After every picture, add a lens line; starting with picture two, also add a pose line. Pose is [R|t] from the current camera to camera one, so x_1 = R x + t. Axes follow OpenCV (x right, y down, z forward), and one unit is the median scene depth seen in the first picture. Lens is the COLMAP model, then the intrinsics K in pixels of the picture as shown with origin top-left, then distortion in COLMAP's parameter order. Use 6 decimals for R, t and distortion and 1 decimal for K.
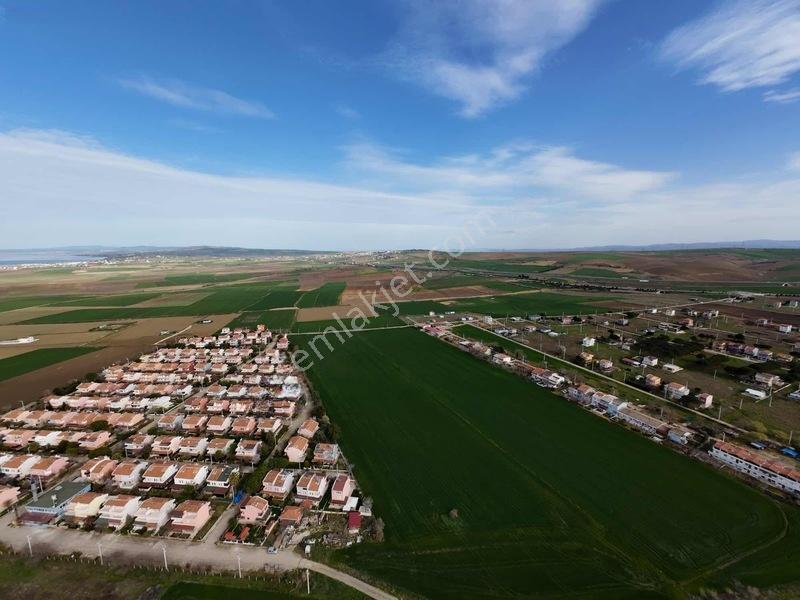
lens RADIAL K [[311.3, 0, 400.5], [0, 311.3, 298.6], [0, 0, 1]] dist [-0.004944, 0.002156]
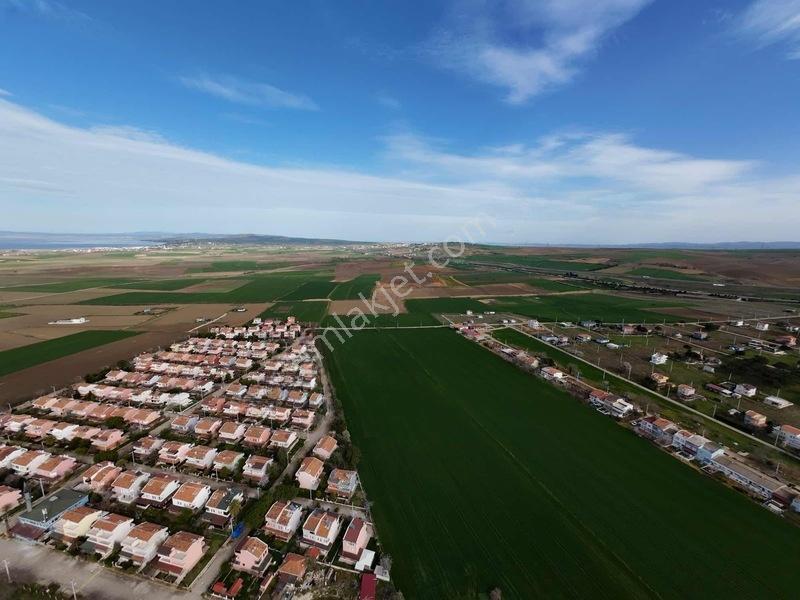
lens RADIAL K [[311.3, 0, 400.5], [0, 311.3, 298.6], [0, 0, 1]] dist [-0.004944, 0.002156]
pose [[0.992895, 0.042885, -0.110996, -0.003701], [-0.039991, 0.998803, 0.028170, -0.021295], [0.112071, -0.023531, 0.993422, 0.101750]]
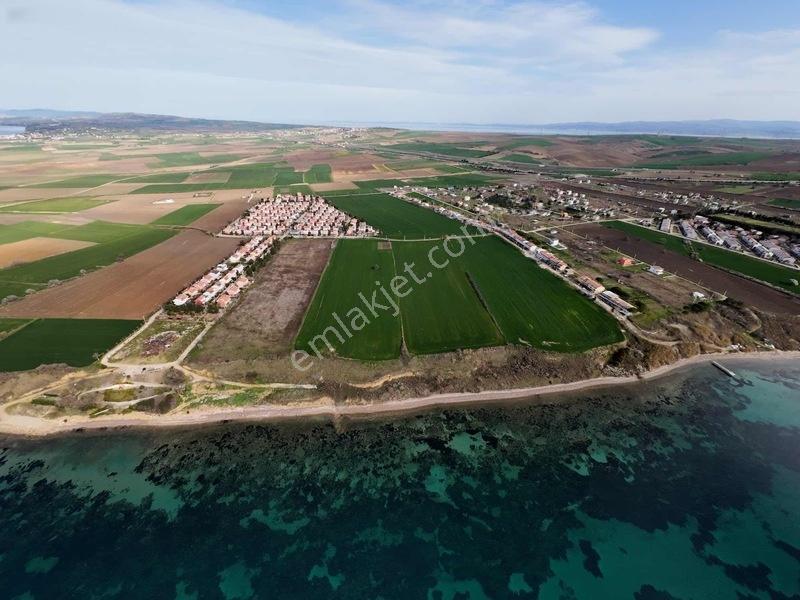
lens RADIAL K [[311.3, 0, 400.5], [0, 311.3, 298.6], [0, 0, 1]] dist [-0.004944, 0.002156]
pose [[0.994043, -0.035112, 0.103173, -0.116897], [-0.003839, 0.934811, 0.355125, 0.027284], [-0.108916, -0.353406, 0.929108, -1.367855]]
